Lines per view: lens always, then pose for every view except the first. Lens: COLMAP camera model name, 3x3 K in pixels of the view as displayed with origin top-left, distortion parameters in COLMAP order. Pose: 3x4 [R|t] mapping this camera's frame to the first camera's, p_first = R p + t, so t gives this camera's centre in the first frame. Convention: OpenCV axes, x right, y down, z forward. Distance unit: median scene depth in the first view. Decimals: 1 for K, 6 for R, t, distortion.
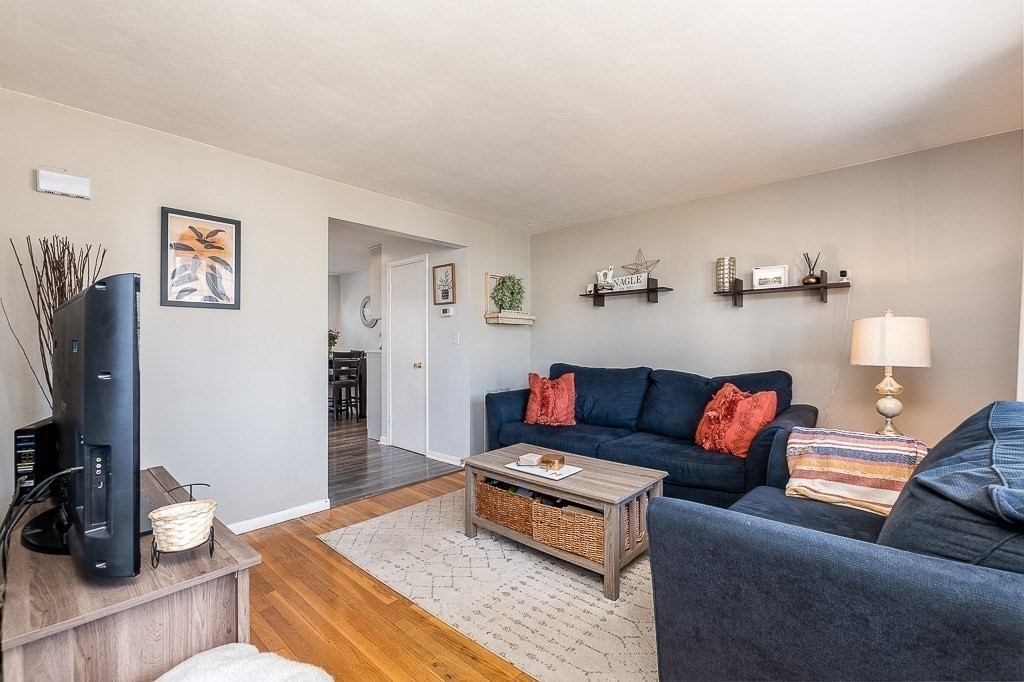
lens RADIAL K [[441.6, 0, 503.8], [0, 441.6, 345.3], [0, 0, 1]] dist [-0.001712, -0.003024]
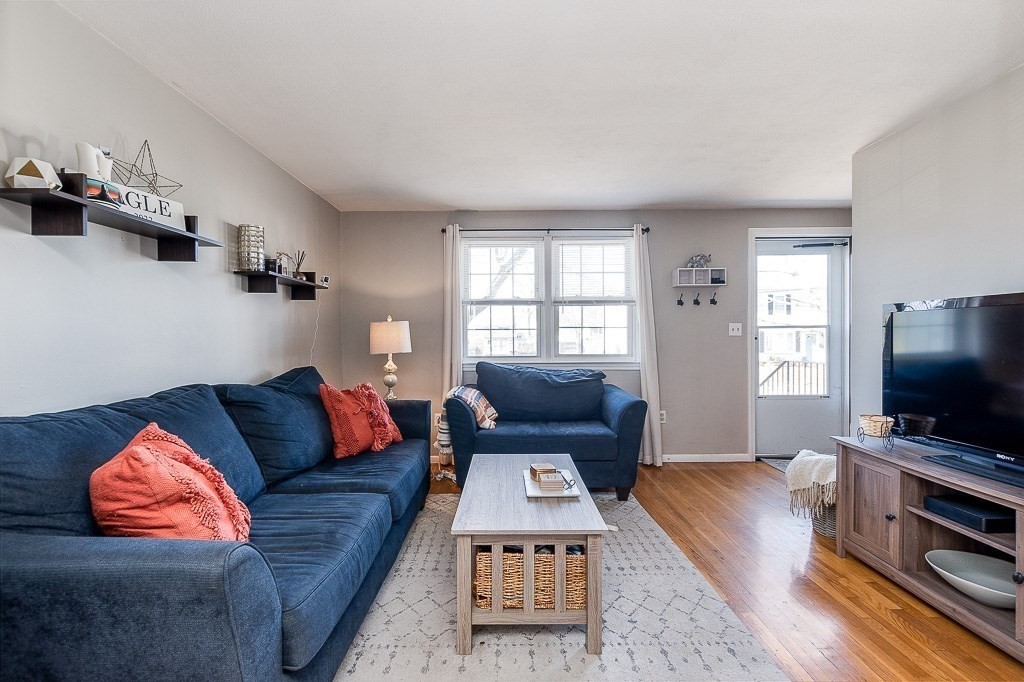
lens RADIAL K [[441.6, 0, 508.4], [0, 441.6, 338.5], [0, 0, 1]] dist [-0.001712, -0.003024]
pose [[-0.684517, -0.002330, 0.728993, -0.510614], [0.003389, 0.999974, 0.006379, -0.011162], [-0.728989, 0.006837, -0.684491, 1.745276]]
